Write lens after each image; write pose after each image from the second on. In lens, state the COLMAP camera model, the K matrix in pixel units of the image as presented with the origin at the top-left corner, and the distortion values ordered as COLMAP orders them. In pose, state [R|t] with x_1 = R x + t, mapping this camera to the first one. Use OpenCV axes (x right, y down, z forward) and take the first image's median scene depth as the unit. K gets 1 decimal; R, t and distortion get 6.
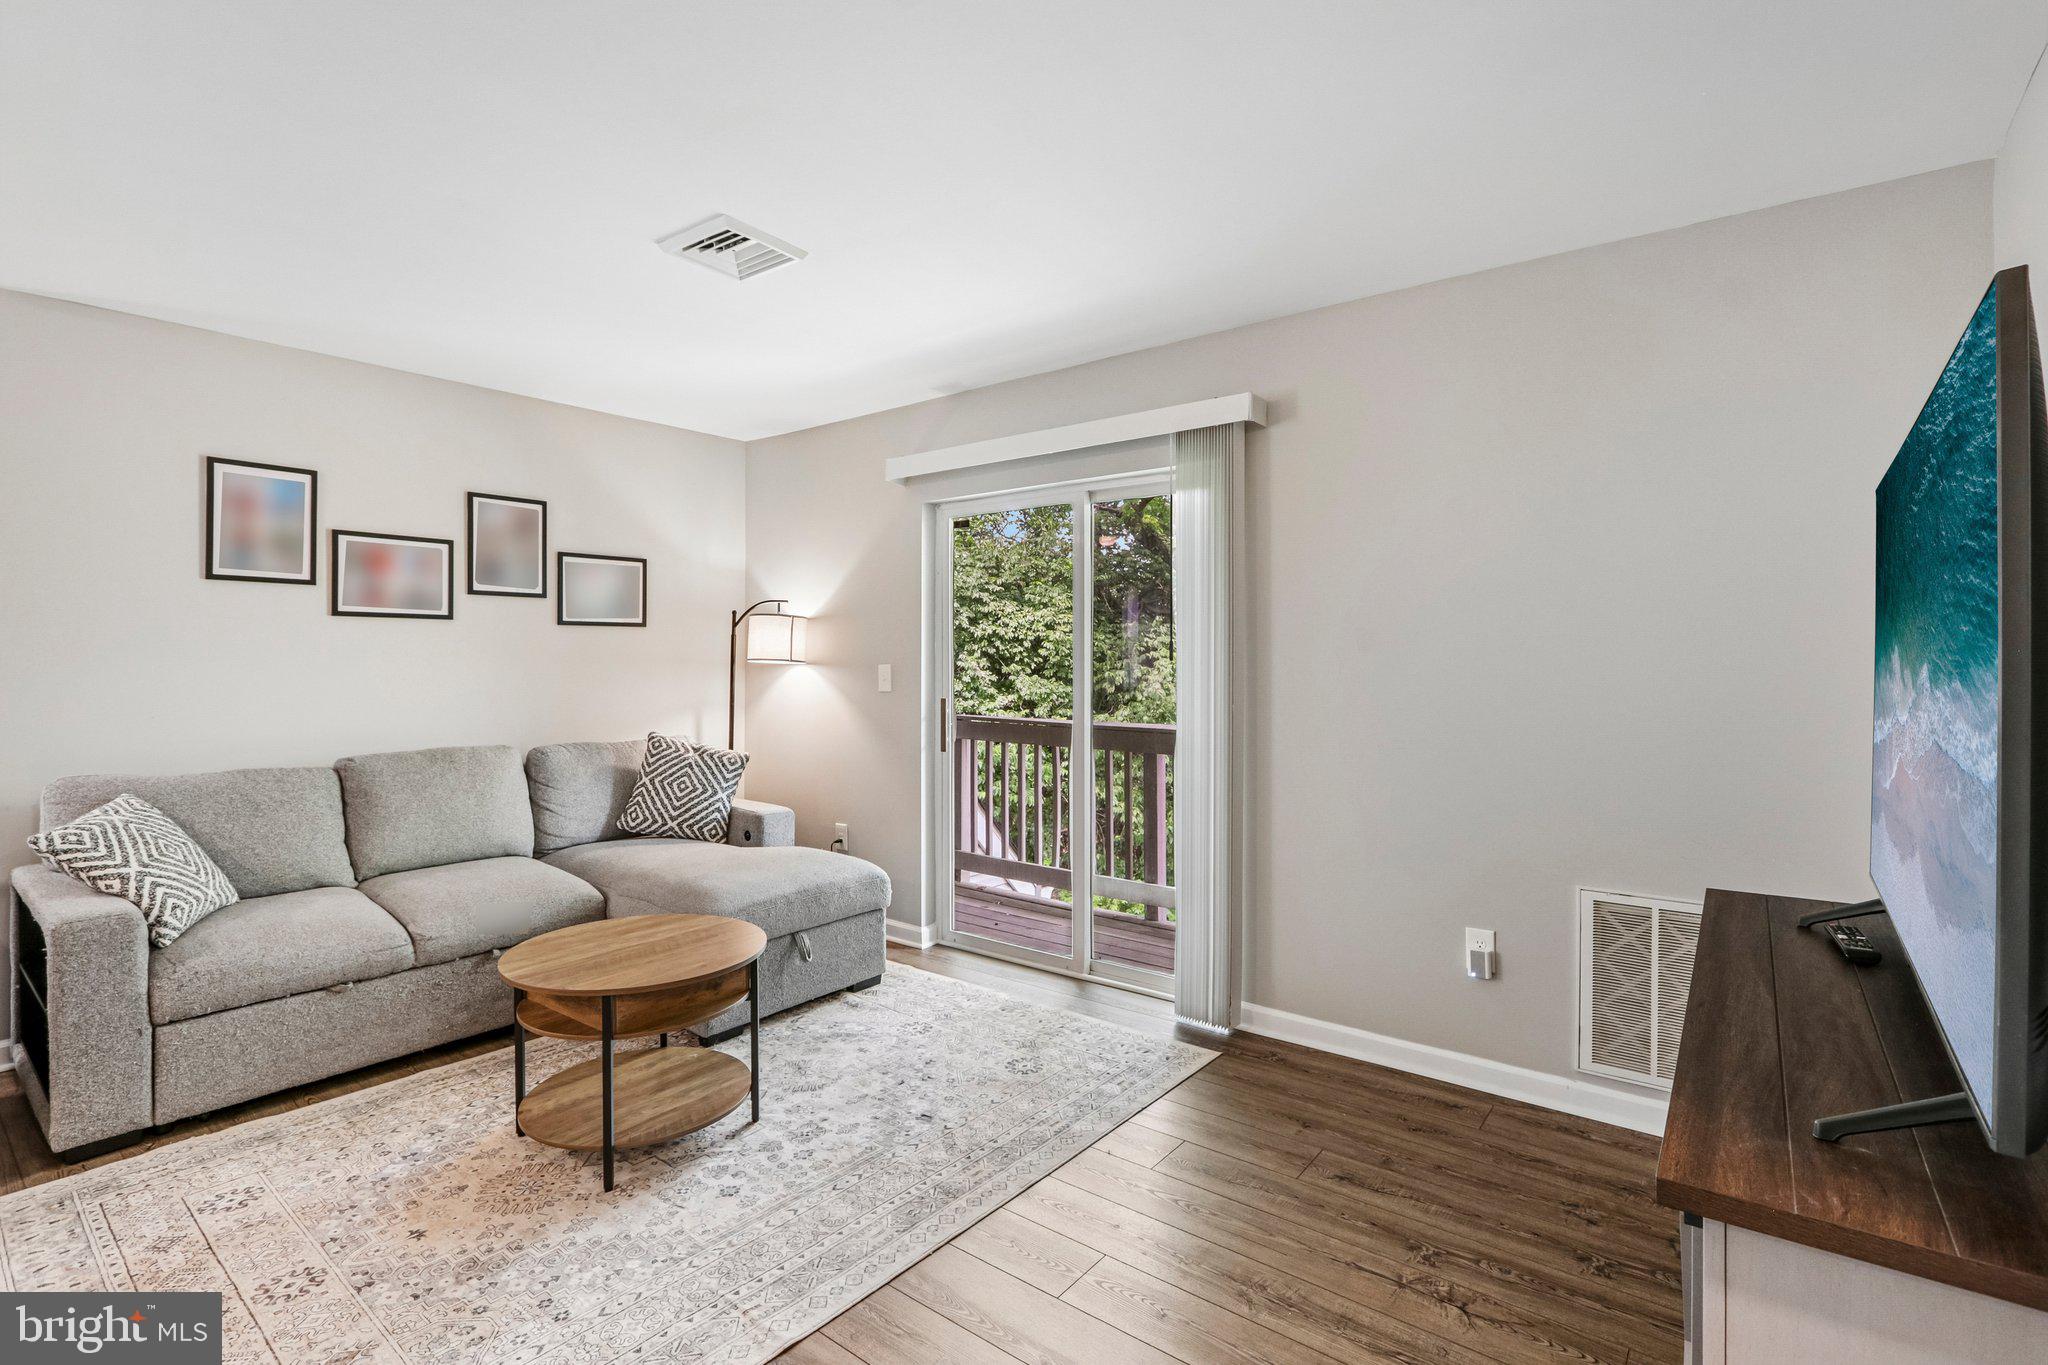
lens RADIAL K [[953.5, 0, 1008.5], [0, 953.5, 665.0], [0, 0, 1]] dist [-0.022560, 0.004661]
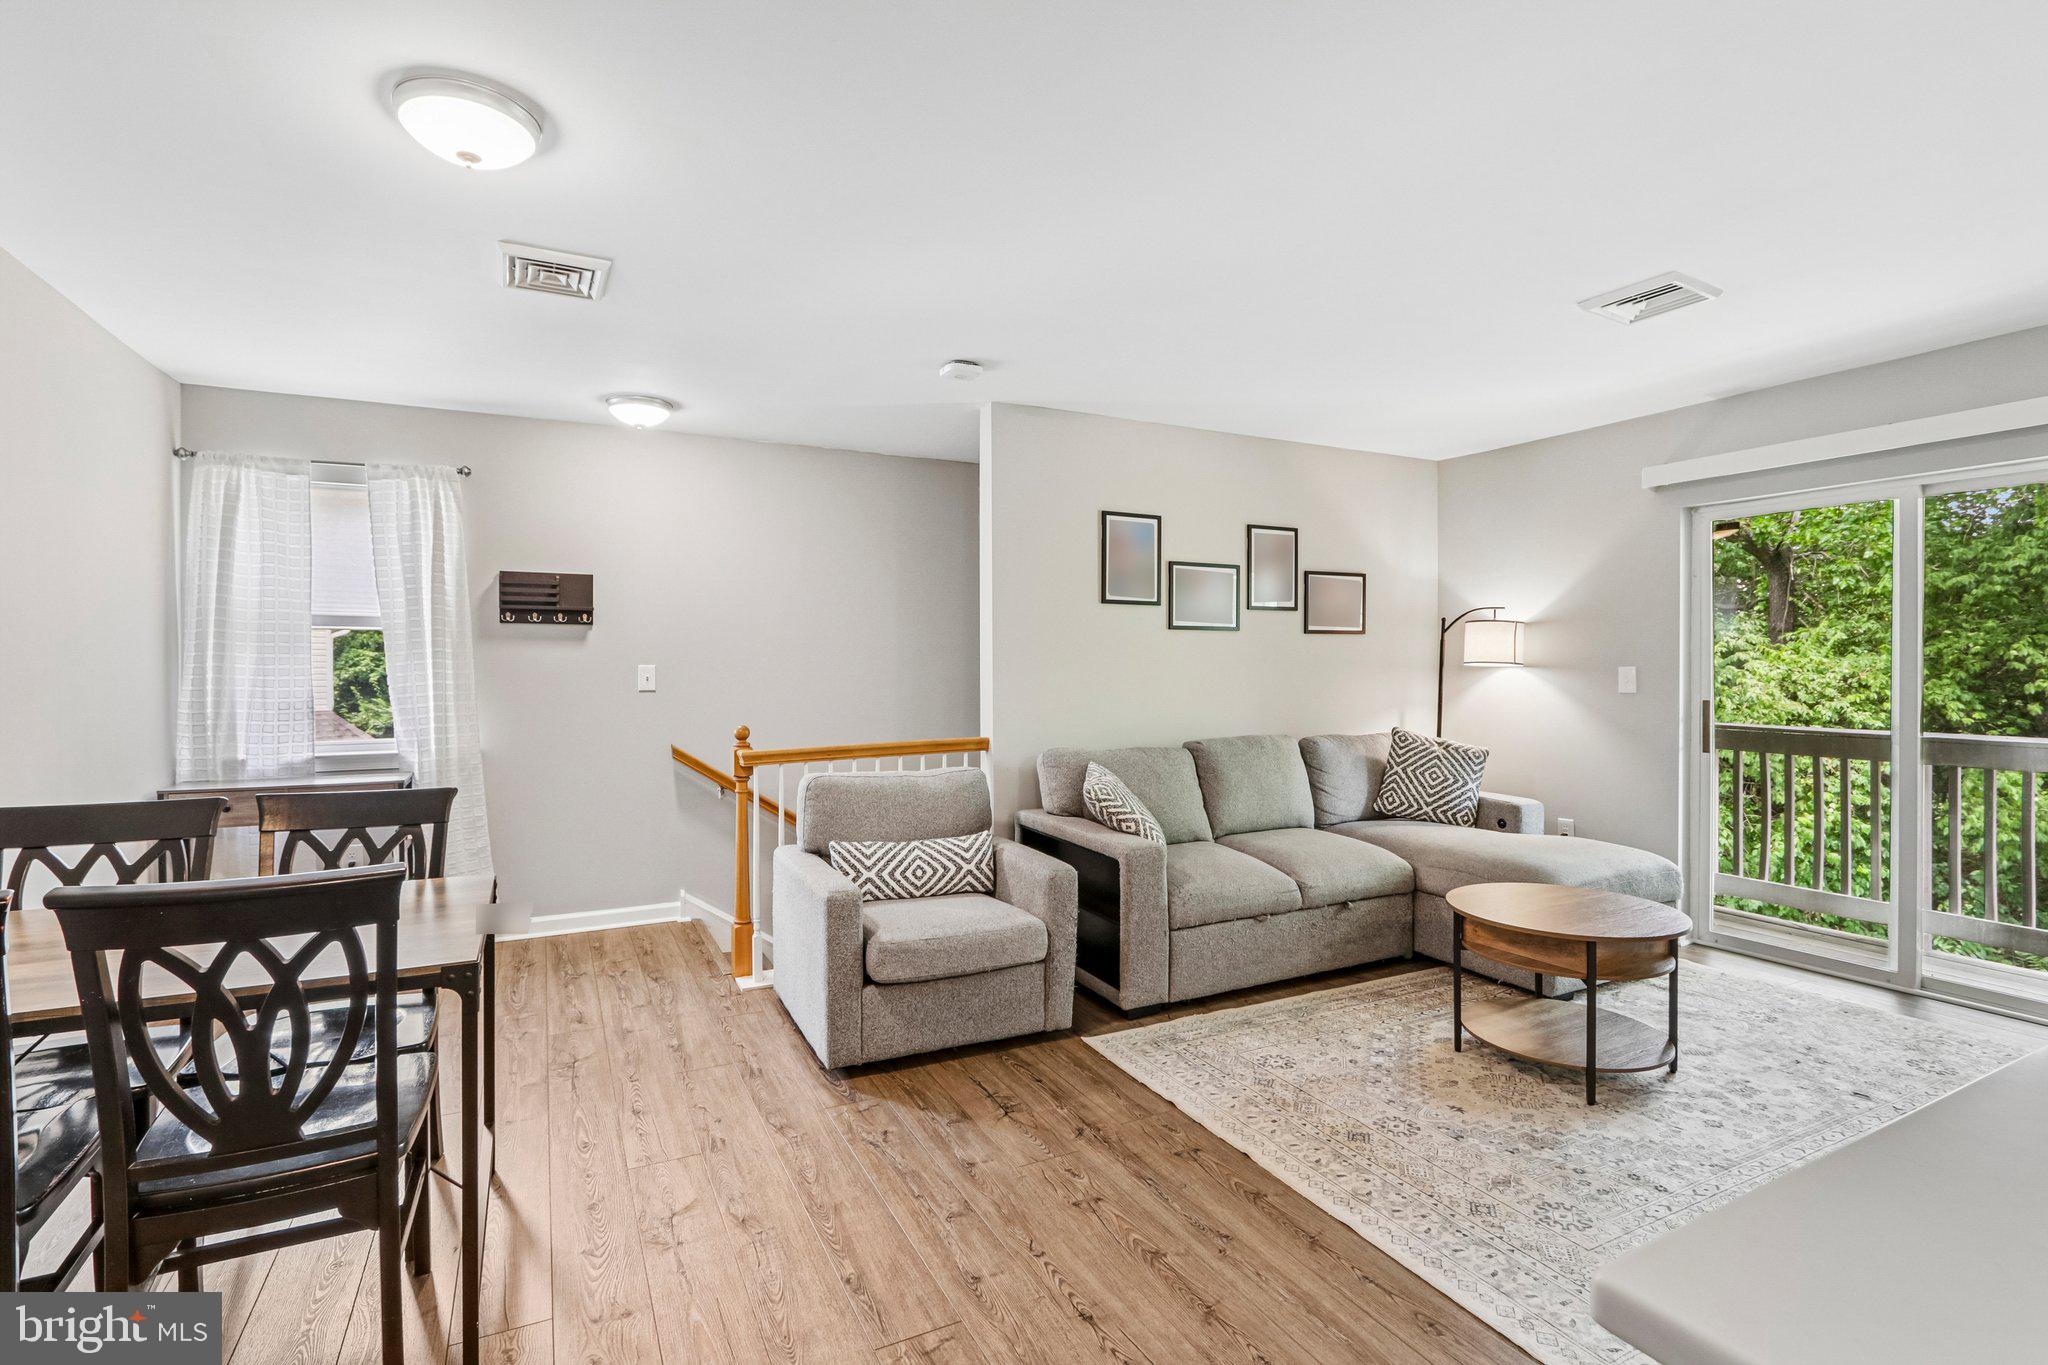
lens RADIAL K [[944.7, 0, 1007.5], [0, 944.7, 671.6], [0, 0, 1]] dist [-0.022672, 0.005061]
pose [[0.905994, -0.000282, -0.423289, -0.379720], [0.001508, 0.999996, 0.002561, 0.001323], [0.423287, -0.002958, 0.905991, -0.248265]]
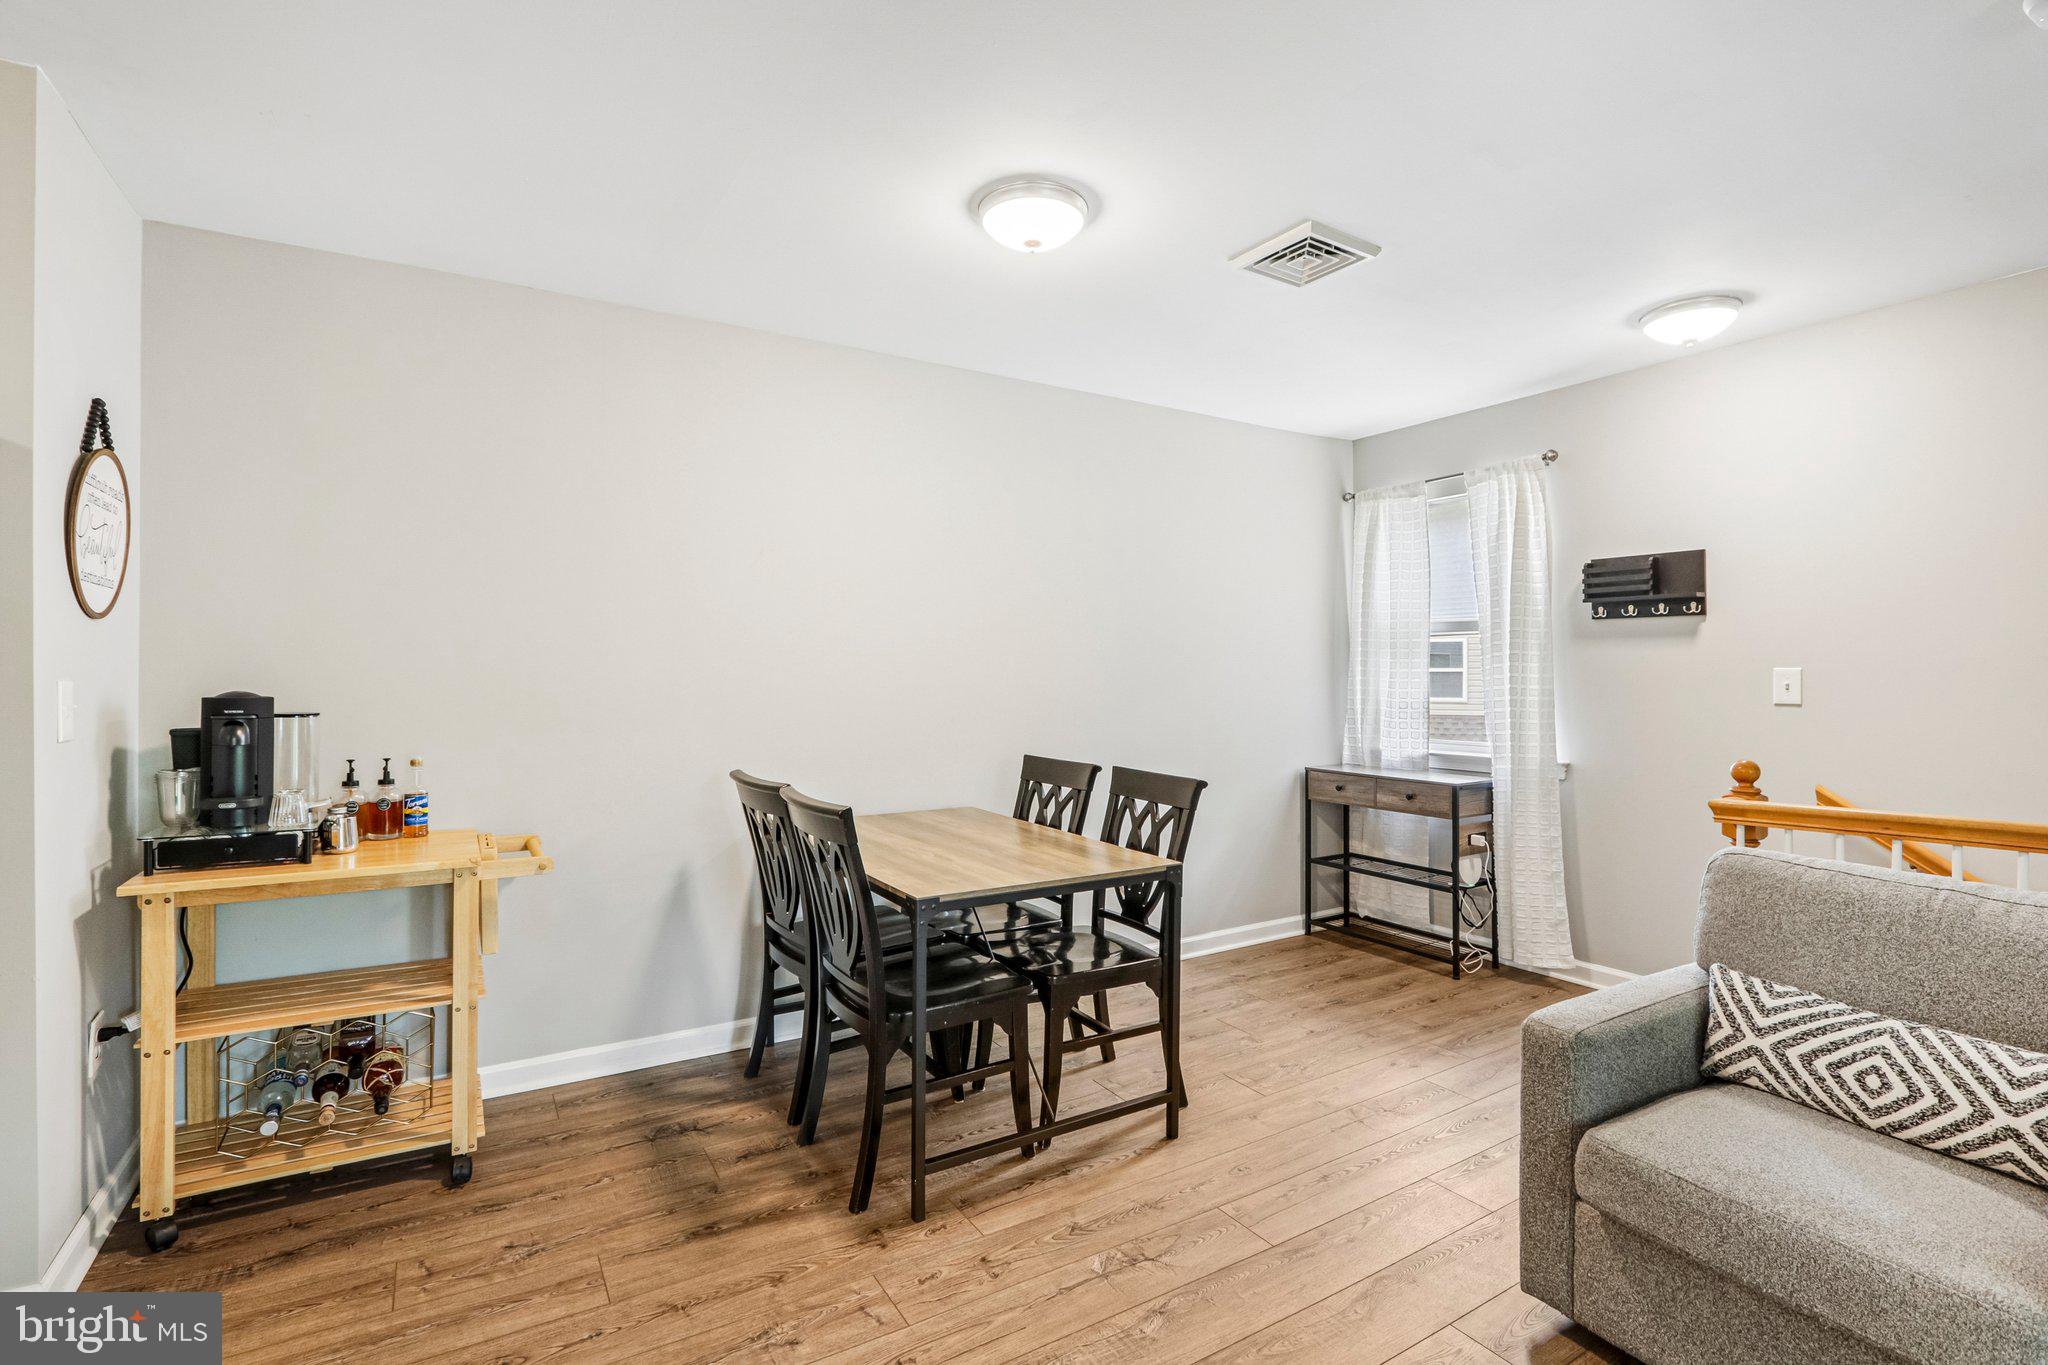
lens RADIAL K [[943.0, 0, 1010.0], [0, 943.0, 672.4], [0, 0, 1]] dist [-0.020888, 0.004194]
pose [[-0.351572, -0.001754, -0.936159, -0.274472], [-0.003216, 0.999995, -0.000666, 0.002460], [0.936156, 0.002776, -0.351575, 0.334142]]
